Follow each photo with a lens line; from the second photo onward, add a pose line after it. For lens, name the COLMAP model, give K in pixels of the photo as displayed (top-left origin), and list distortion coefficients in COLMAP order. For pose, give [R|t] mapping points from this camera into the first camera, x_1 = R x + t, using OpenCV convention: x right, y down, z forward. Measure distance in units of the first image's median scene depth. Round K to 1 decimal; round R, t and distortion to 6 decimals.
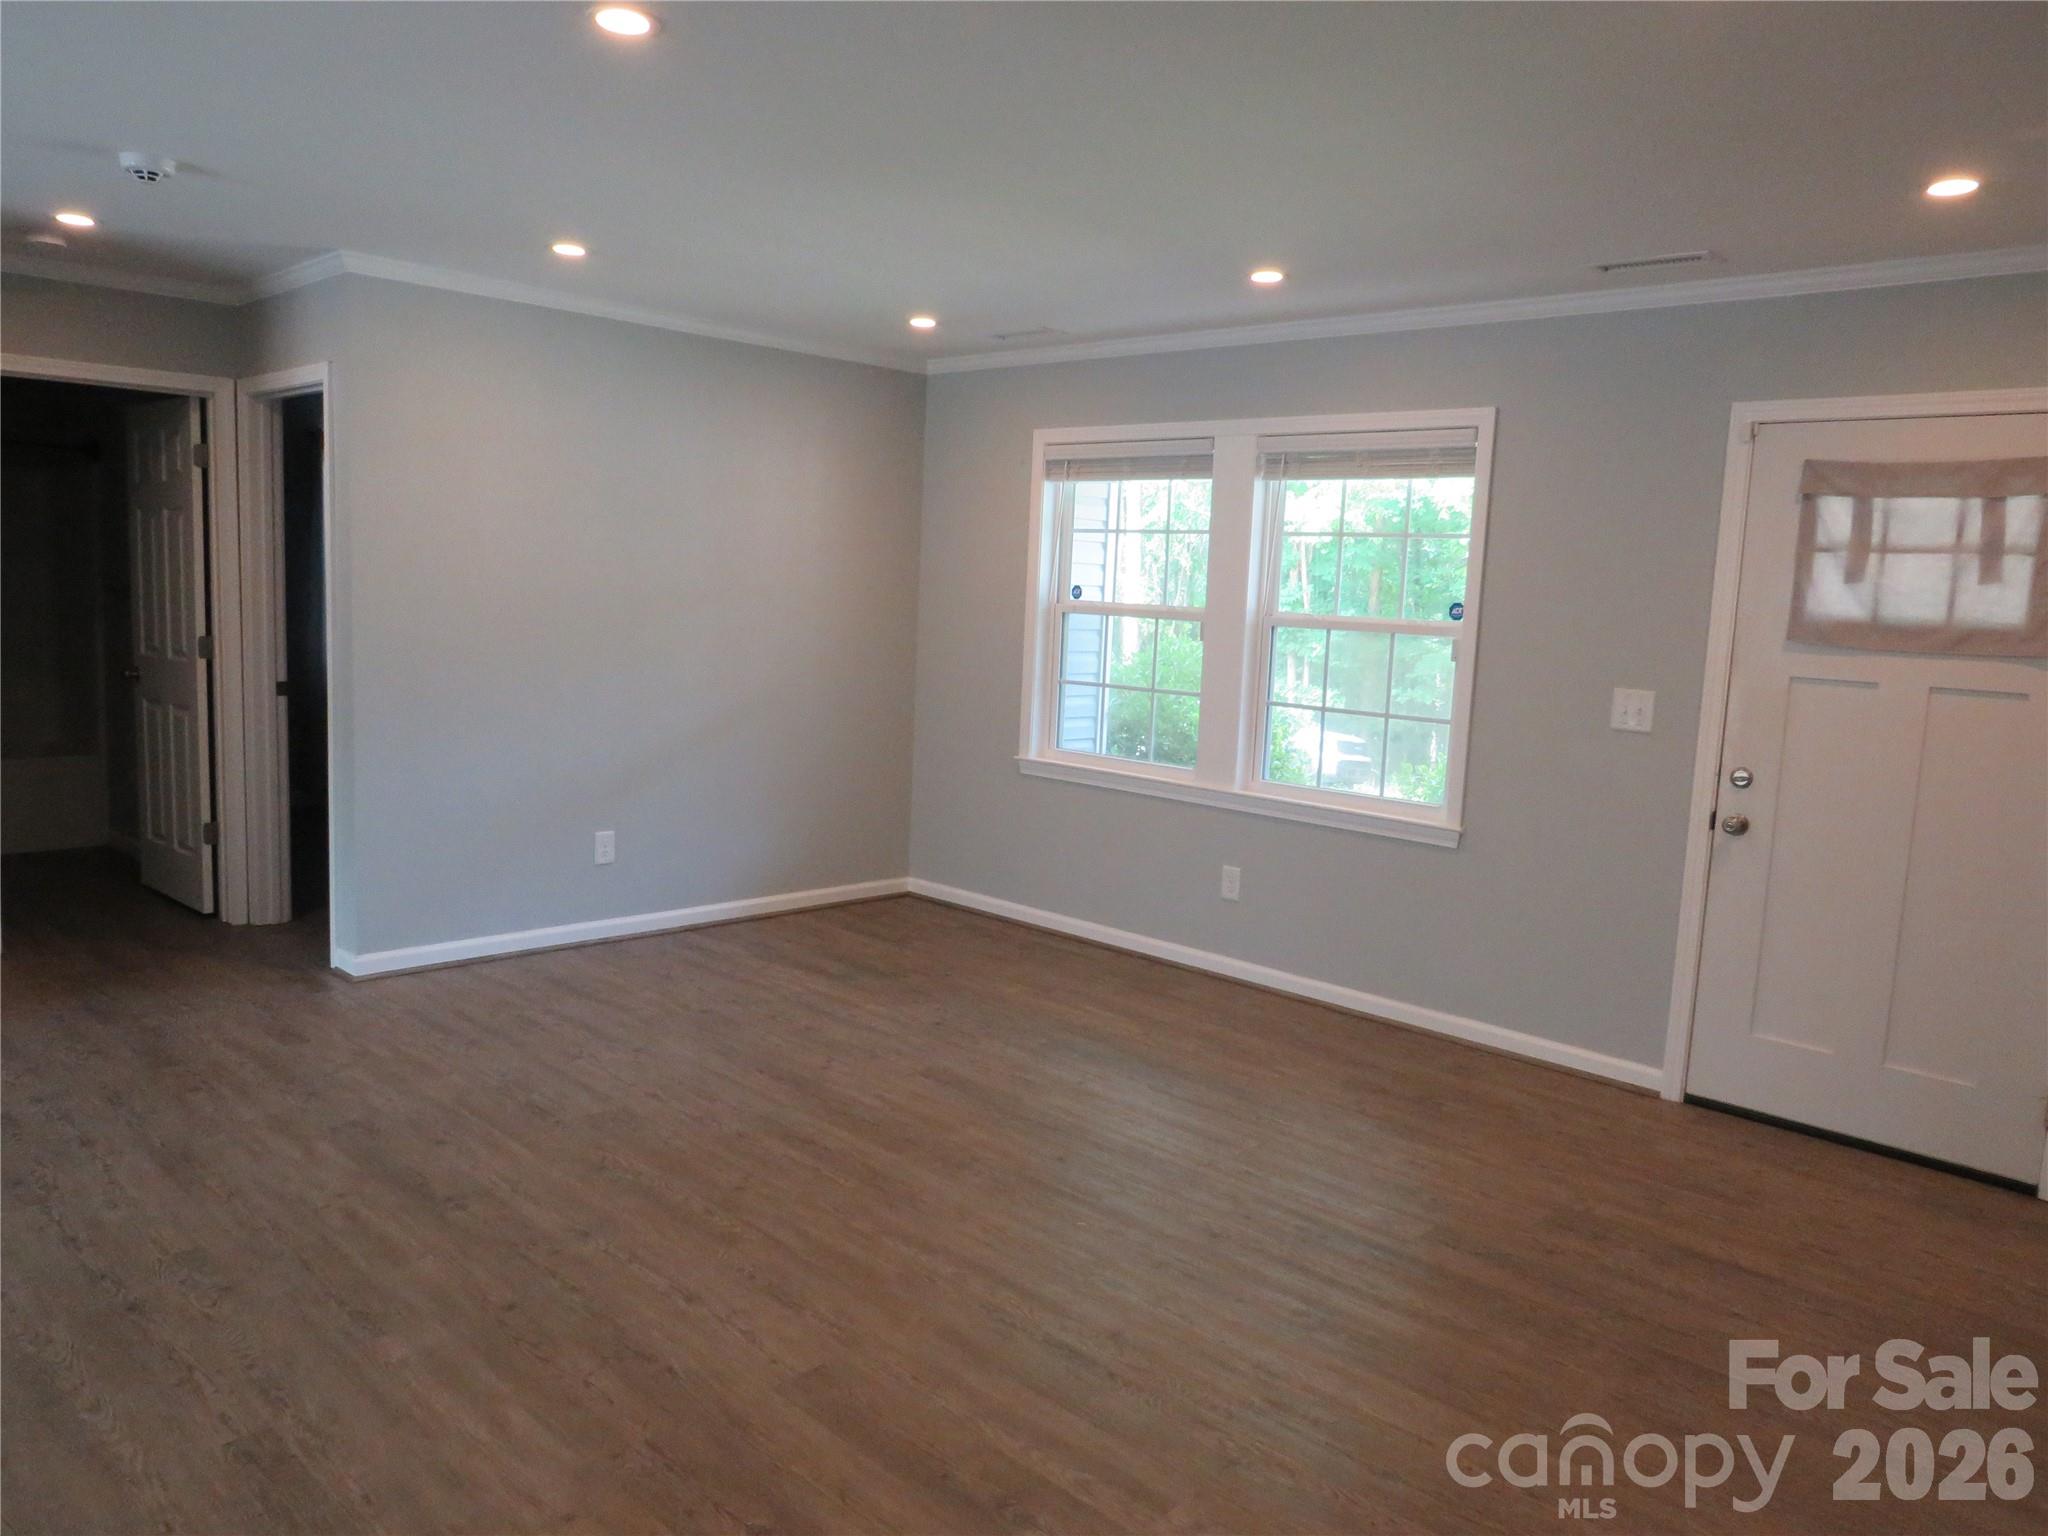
lens RADIAL K [[1457.1, 0, 1018.9], [0, 1457.1, 764.4], [0, 0, 1]] dist [-0.026984, 0.014251]
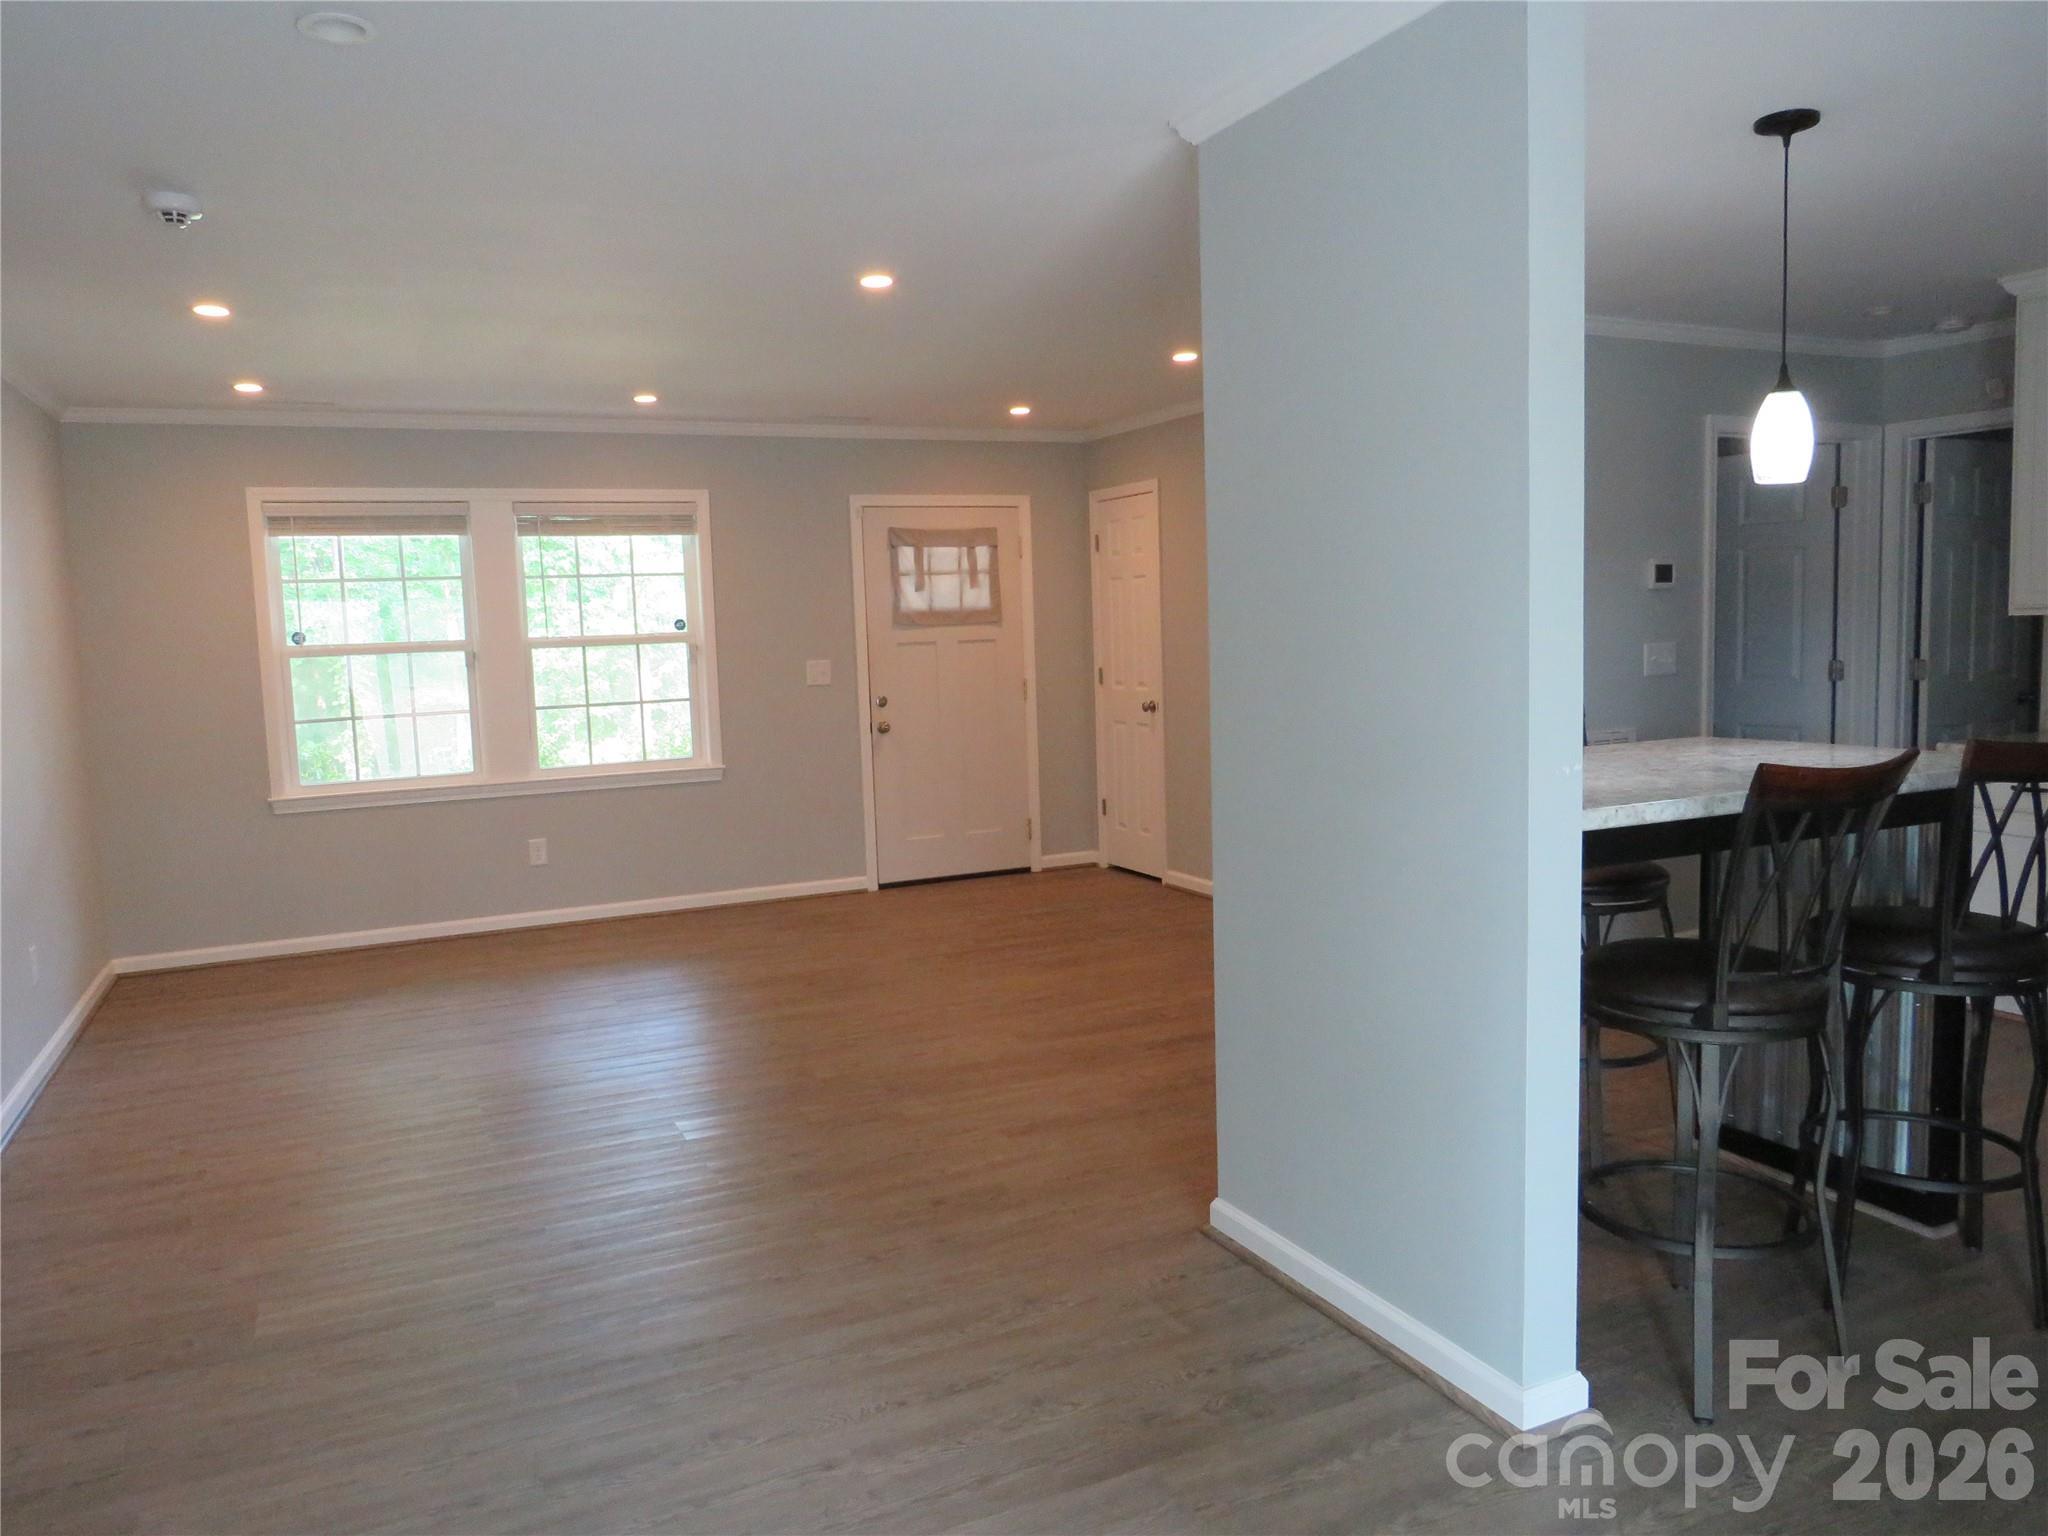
lens RADIAL K [[1457.1, 0, 1022.1], [0, 1457.1, 764.6], [0, 0, 1]] dist [-0.026984, 0.014251]
pose [[0.349072, -0.150810, 0.924881, -0.993579], [0.164653, 0.981481, 0.097895, -0.054688], [-0.922517, 0.118112, 0.367439, 0.155453]]
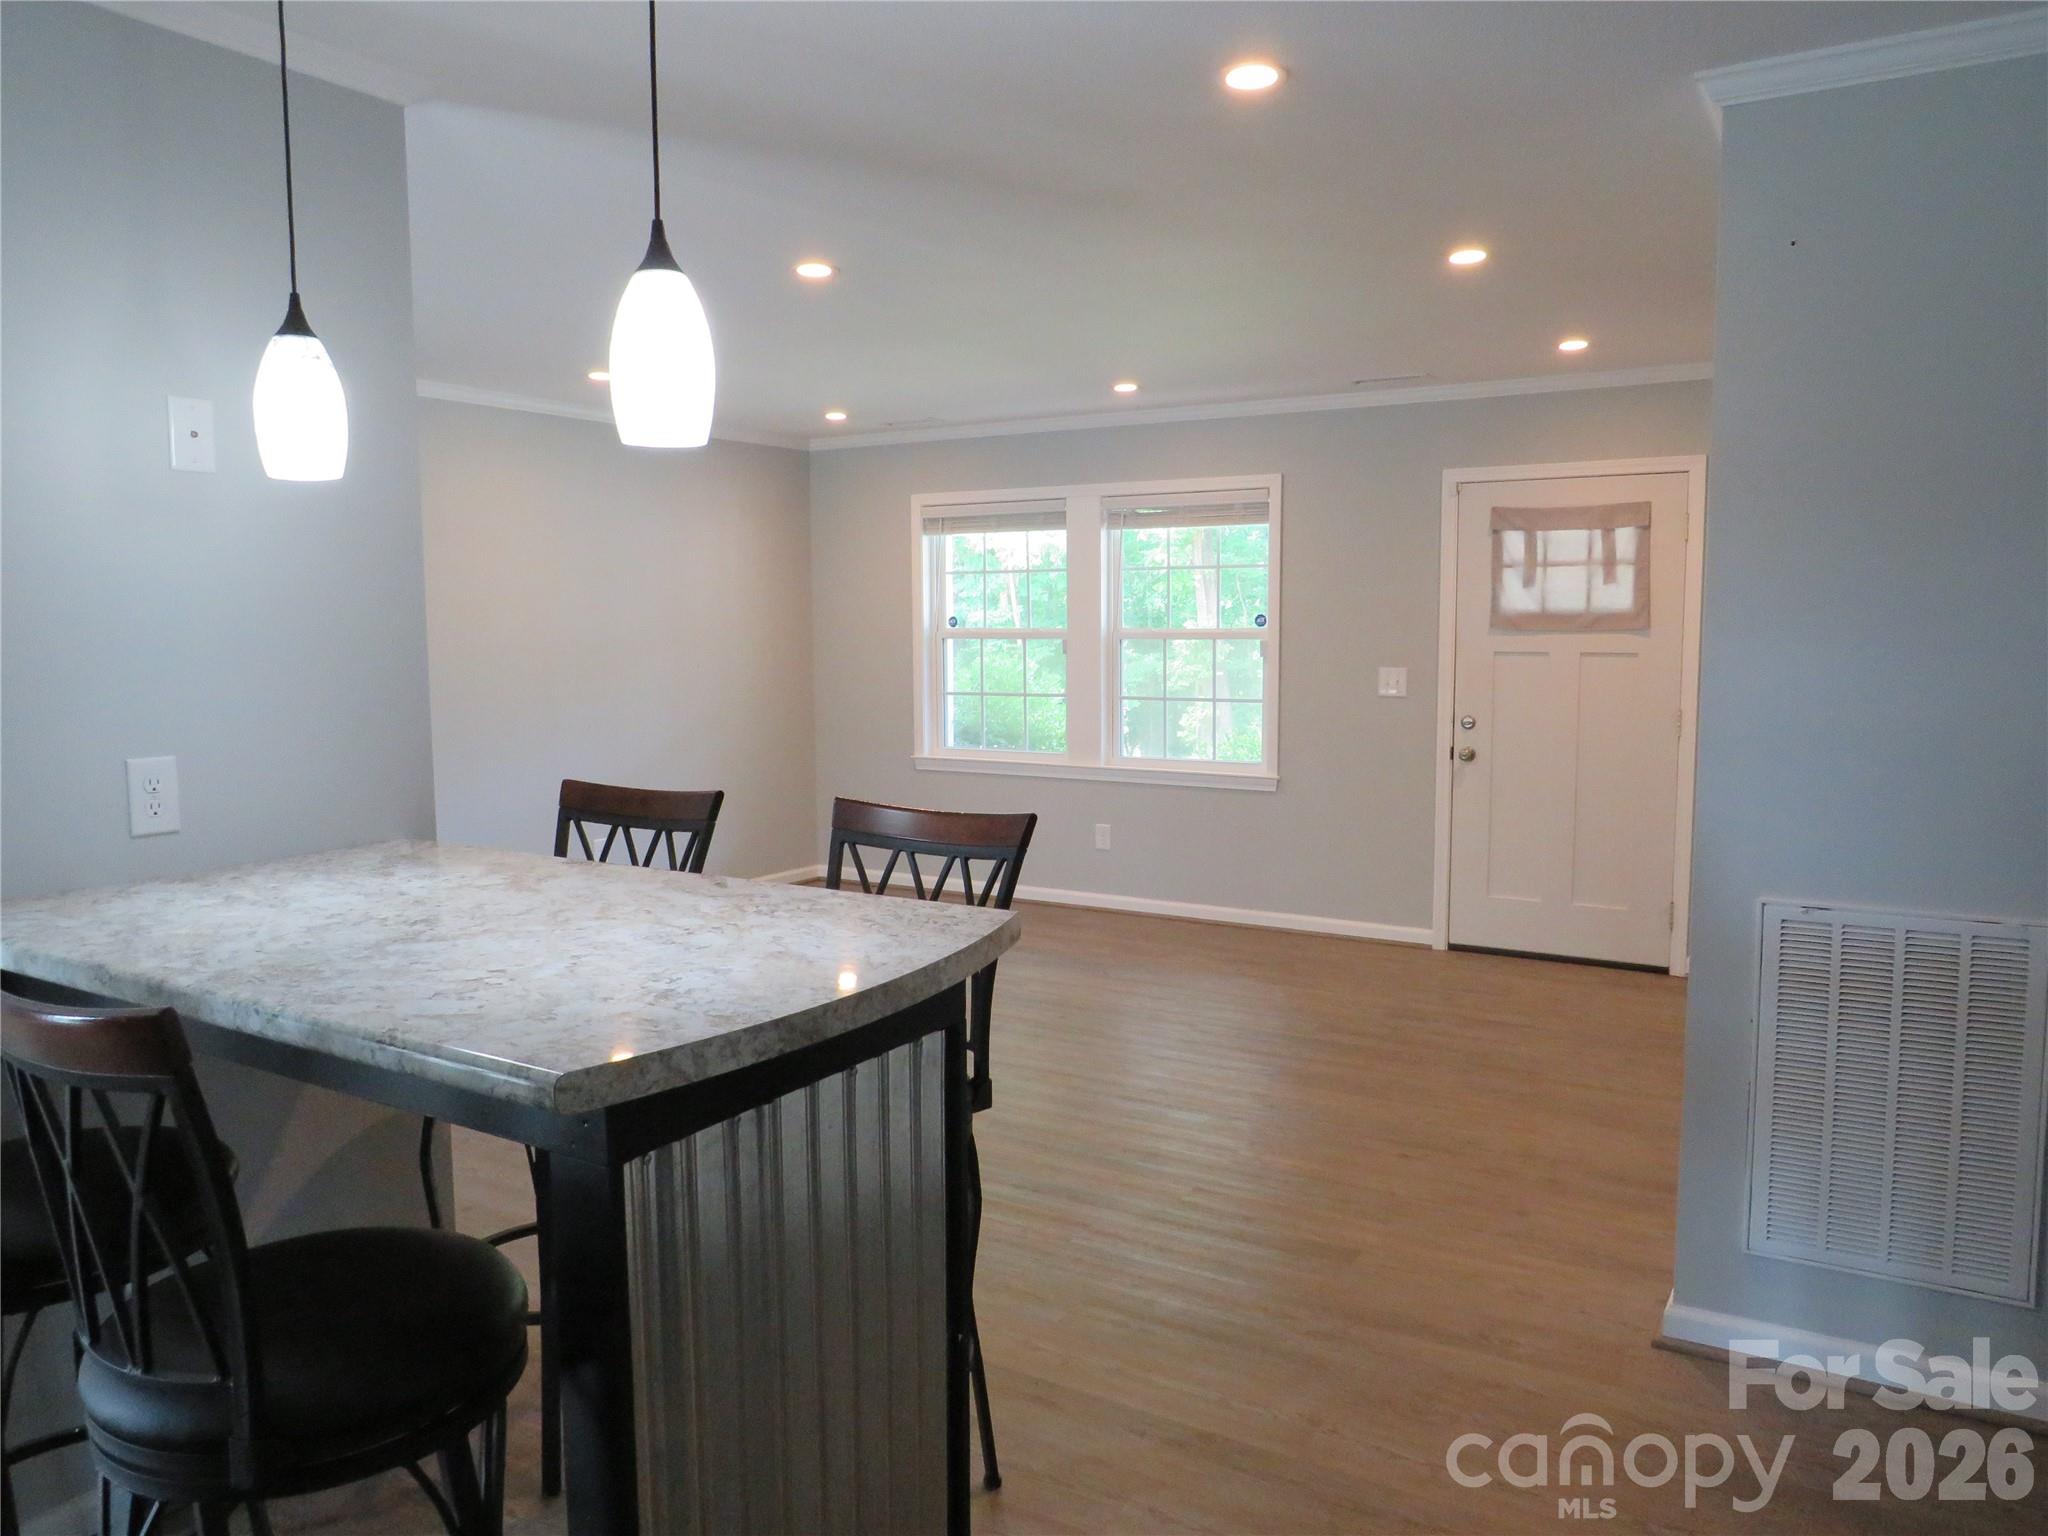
lens RADIAL K [[1457.1, 0, 1027.8], [0, 1457.1, 759.5], [0, 0, 1]] dist [-0.026984, 0.014251]
pose [[0.973501, -0.072389, 0.216924, -0.227250], [0.077149, 0.996928, -0.013546, 0.028336], [-0.215277, 0.029923, 0.976094, -0.301145]]
